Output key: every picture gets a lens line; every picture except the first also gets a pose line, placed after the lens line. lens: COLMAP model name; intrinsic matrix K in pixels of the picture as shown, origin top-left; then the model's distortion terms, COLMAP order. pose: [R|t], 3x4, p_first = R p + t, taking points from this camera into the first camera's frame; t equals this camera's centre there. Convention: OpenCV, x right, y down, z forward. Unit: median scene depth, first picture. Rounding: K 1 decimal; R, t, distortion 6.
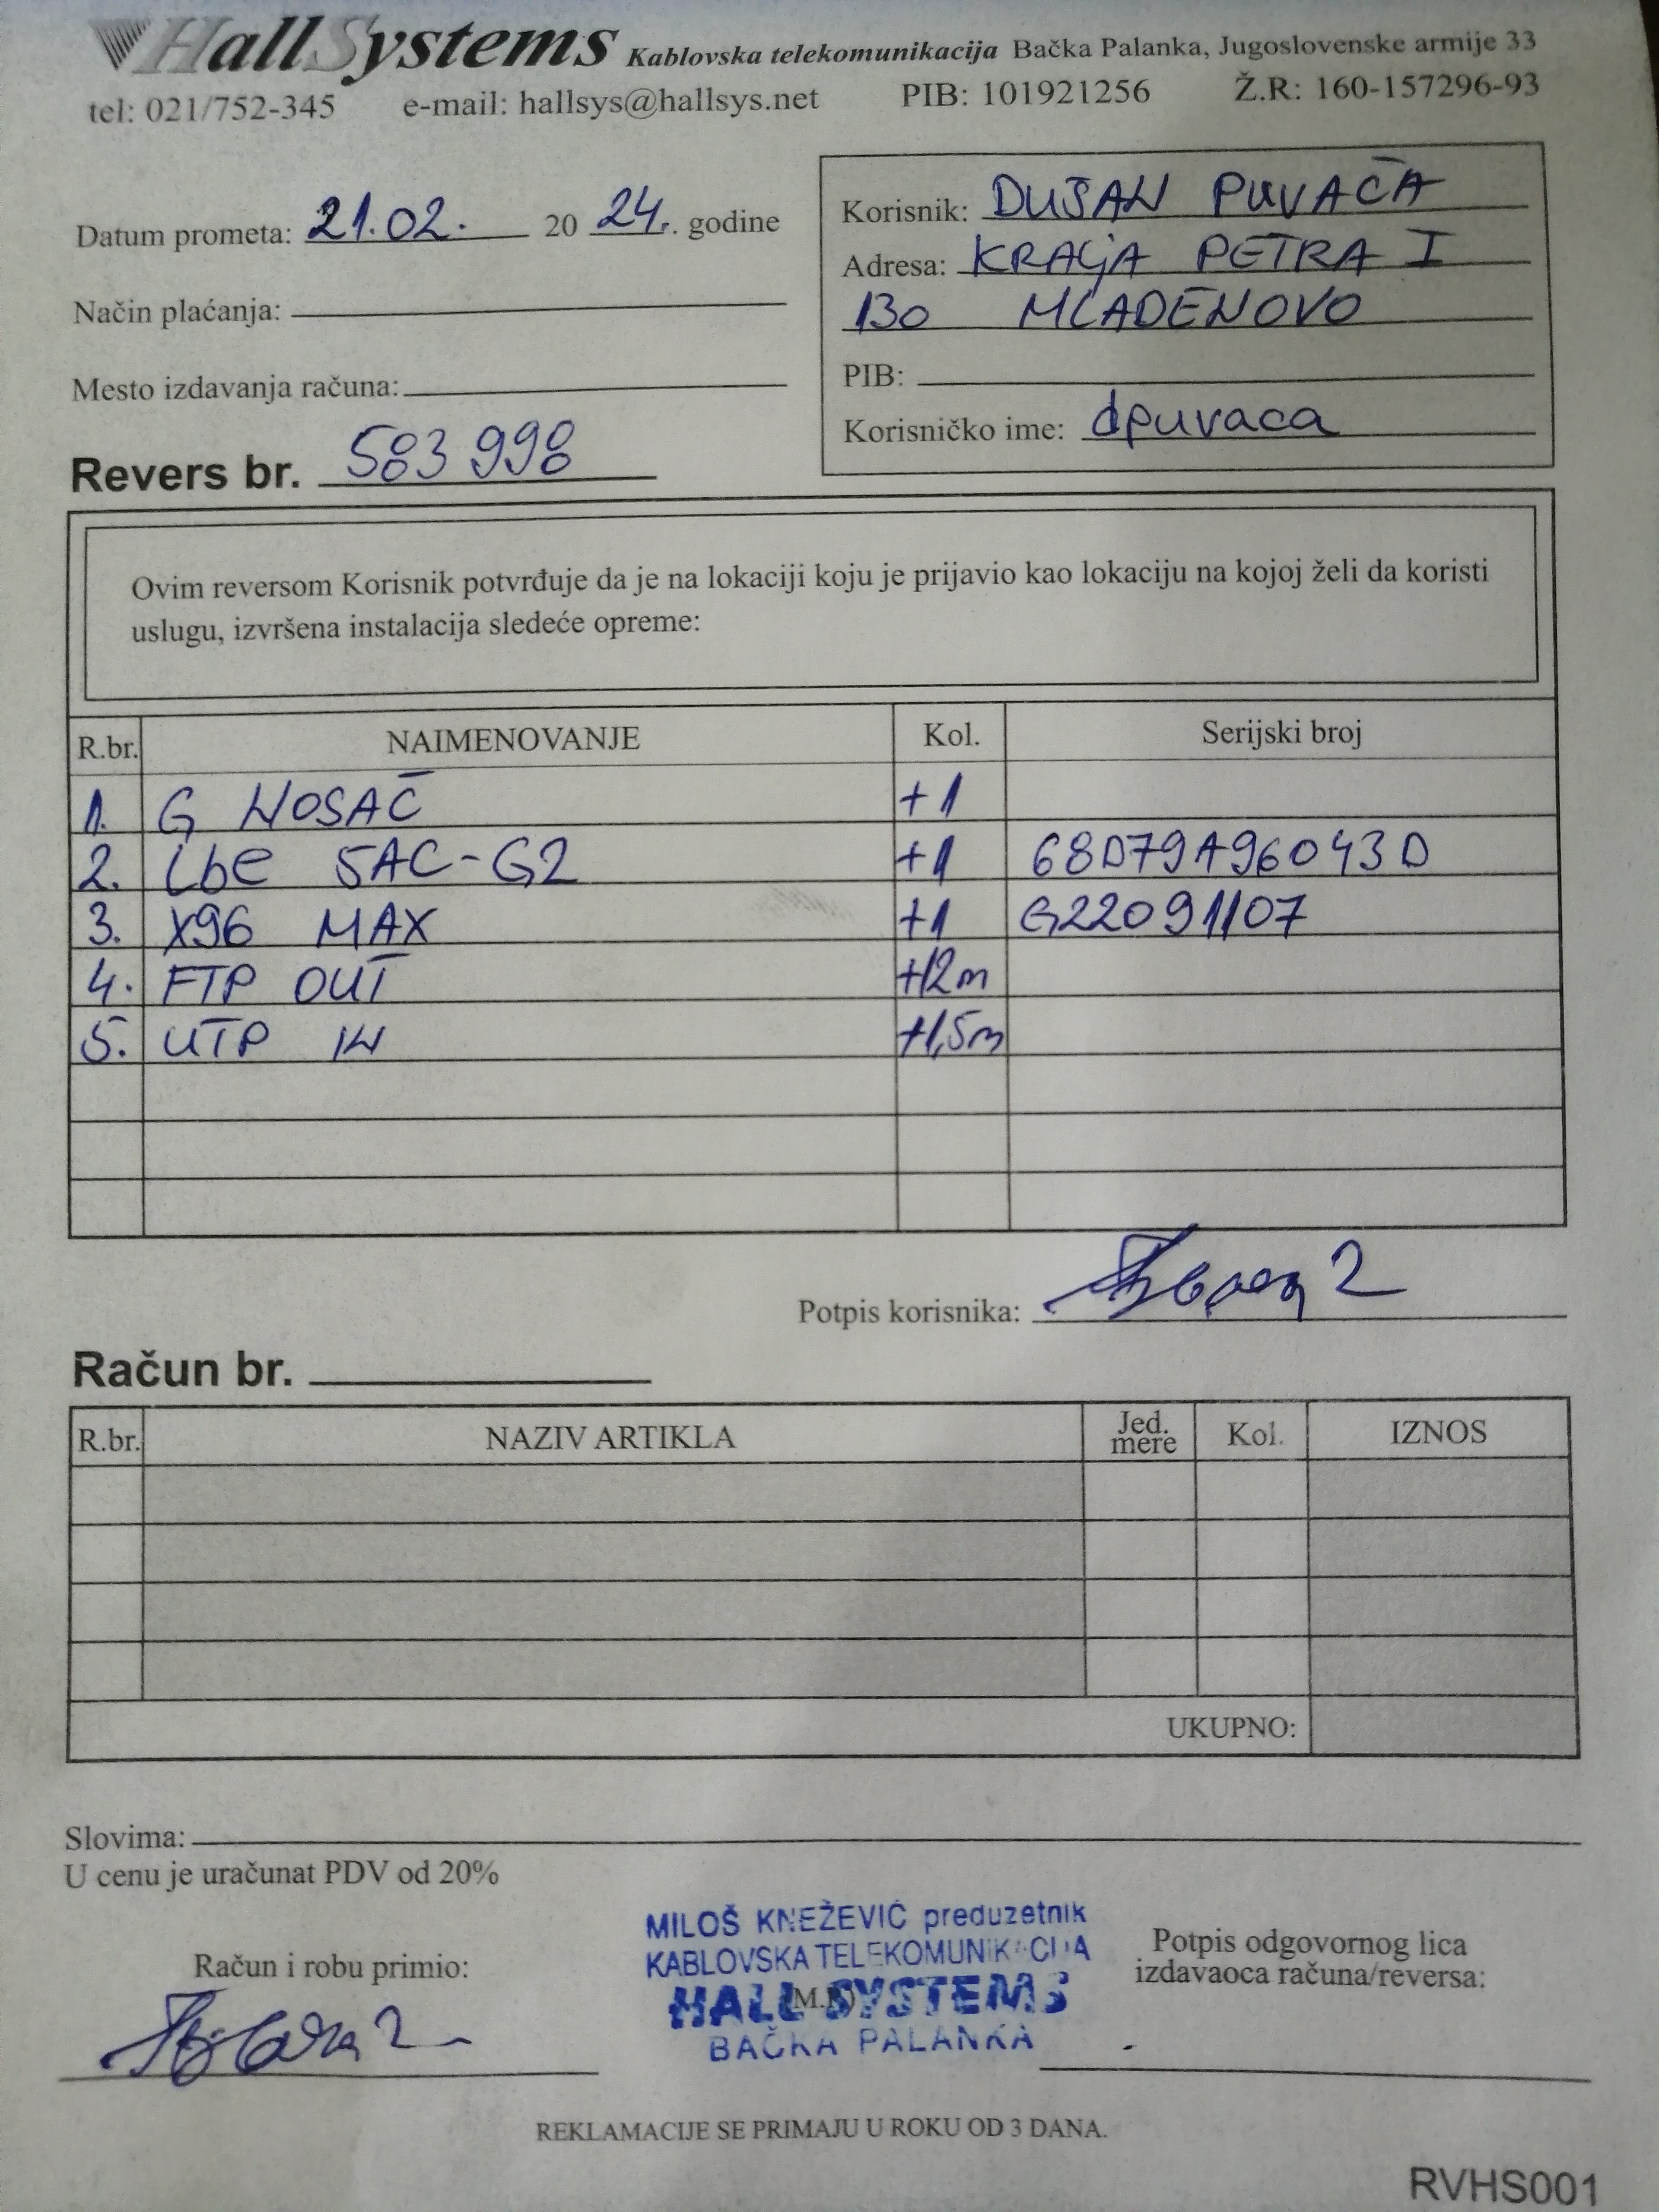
lens RADIAL K [[1740.0, 0, 831.1], [0, 1740.0, 1112.7], [0, 0, 1]] dist [0.003422, -0.002009]
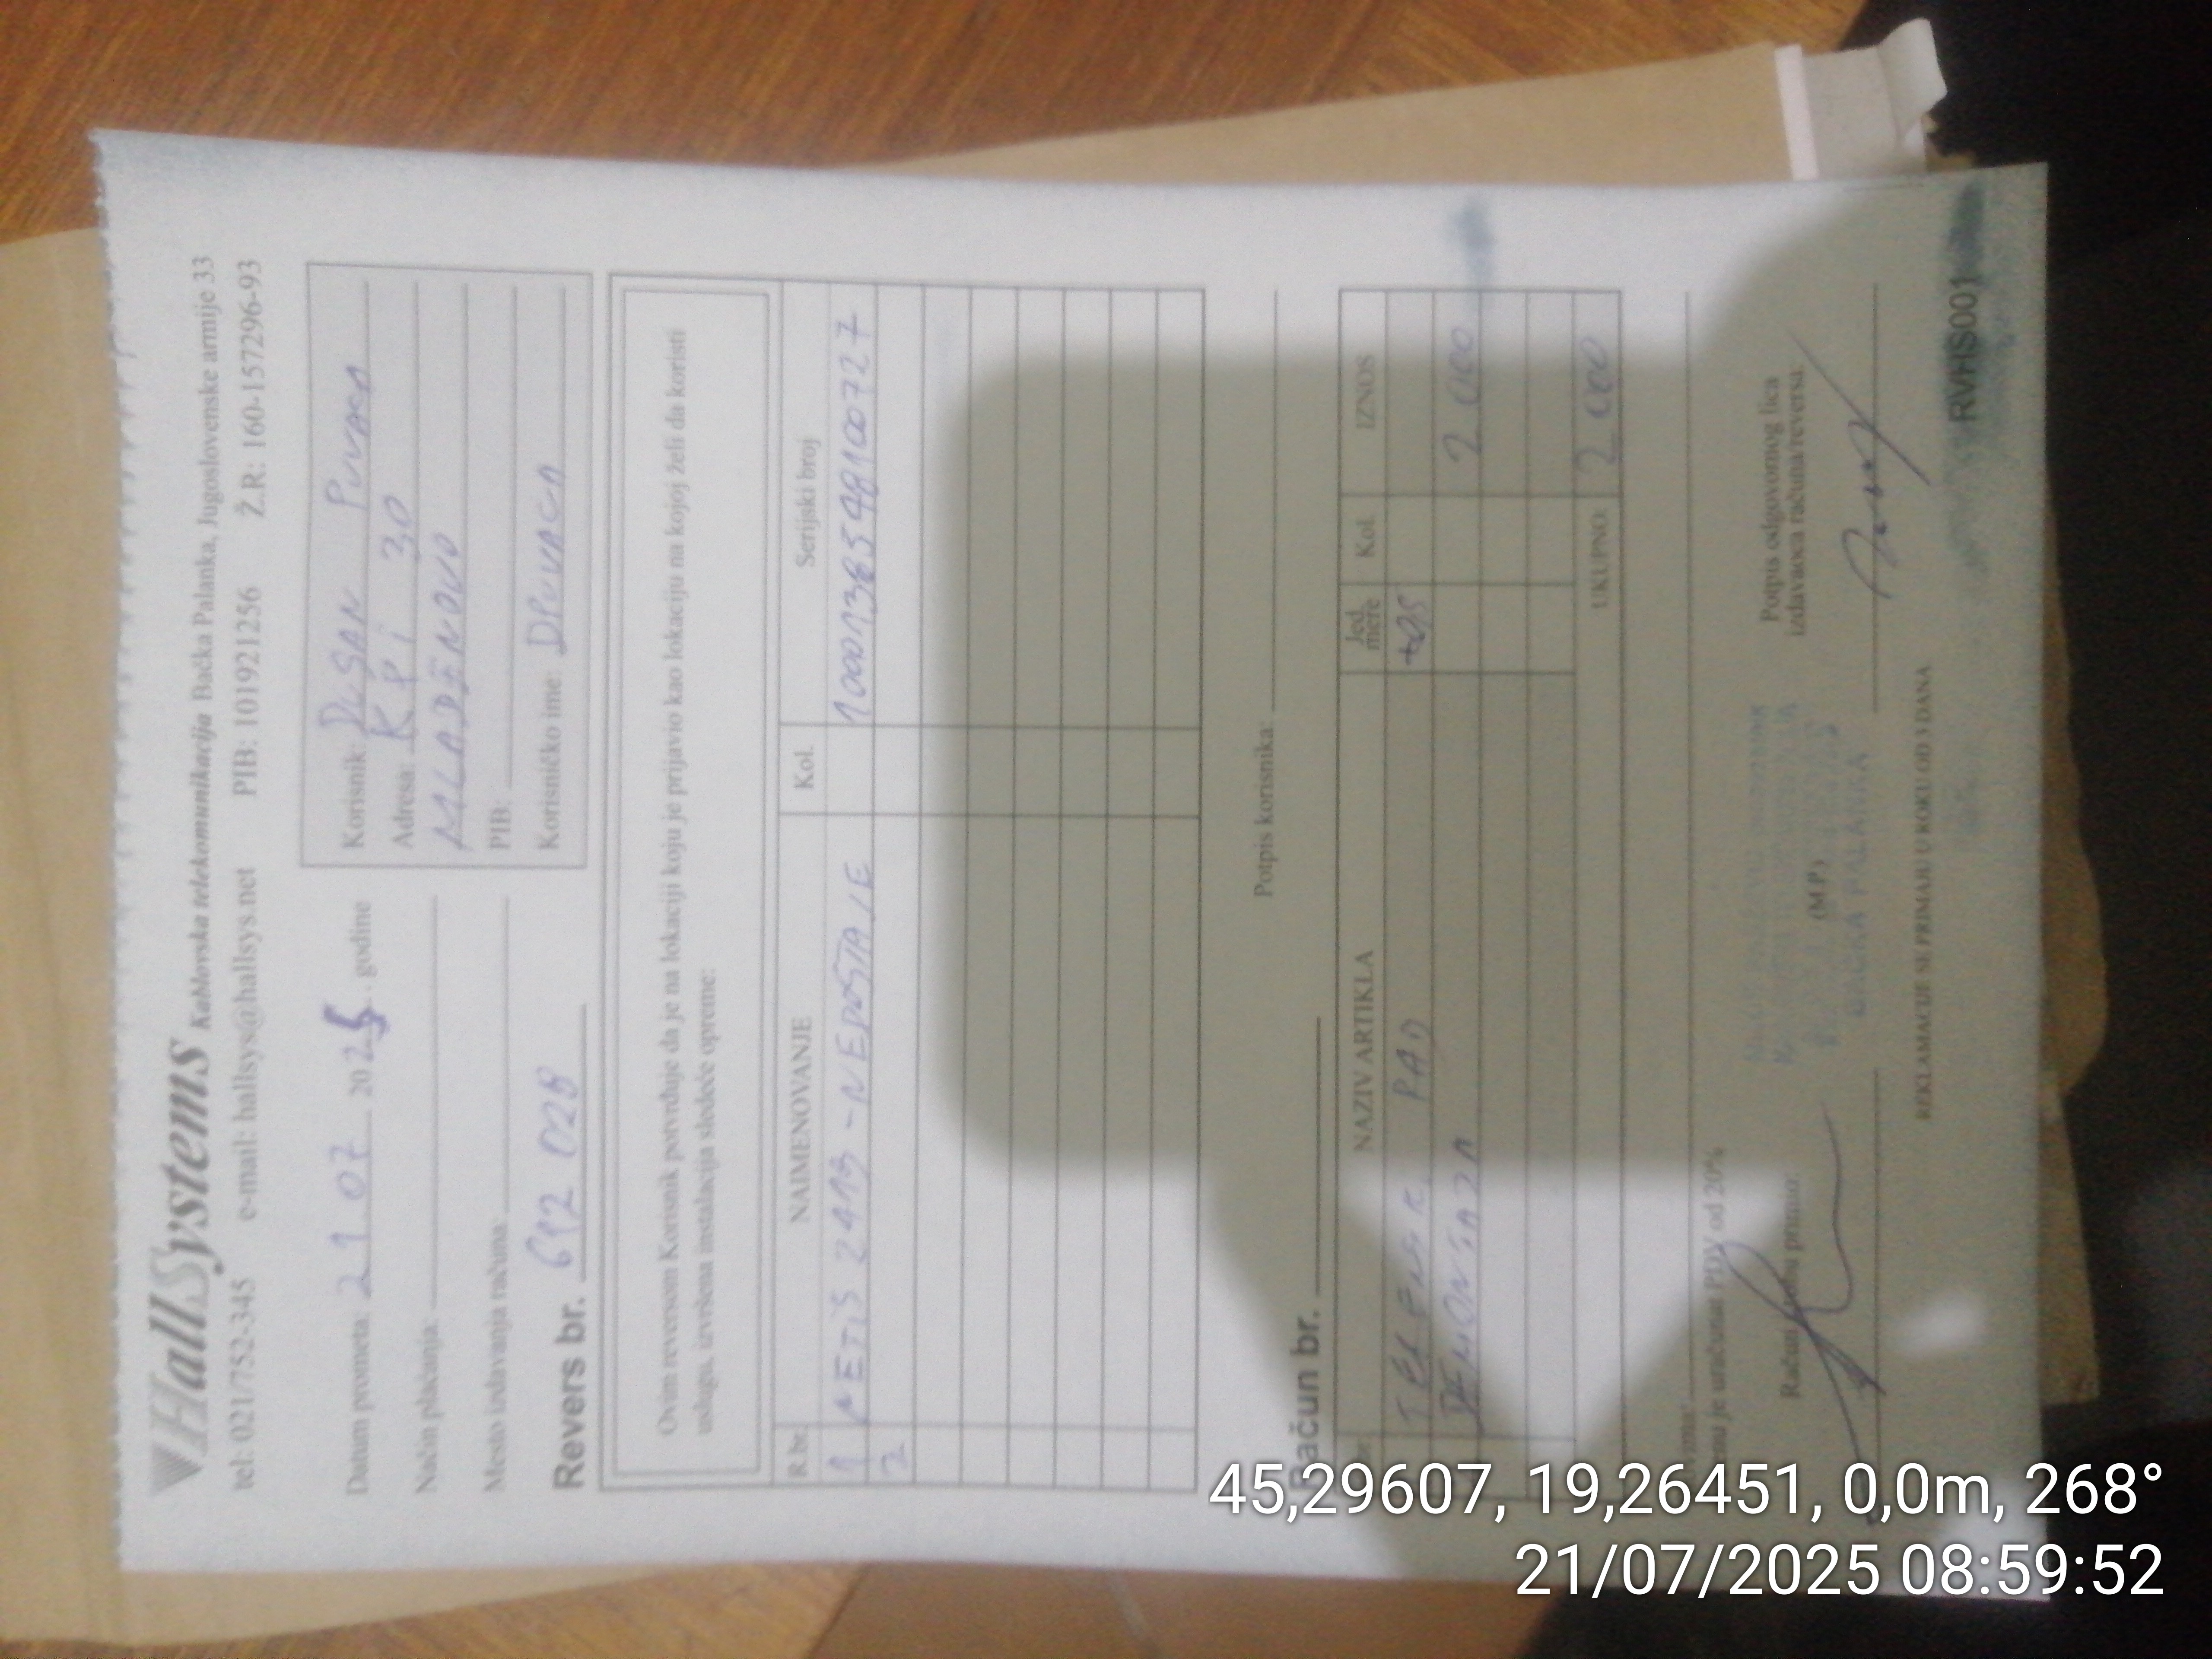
lens RADIAL K [[1740.0, 0, 1105.3], [0, 1740.0, 825.2], [0, 0, 1]] dist [0.003422, -0.002009]
pose [[0.016301, -0.999462, 0.028477, -0.003725], [0.999863, 0.016214, -0.003260, 0.003467], [0.002797, 0.028527, 0.999589, -0.222216]]
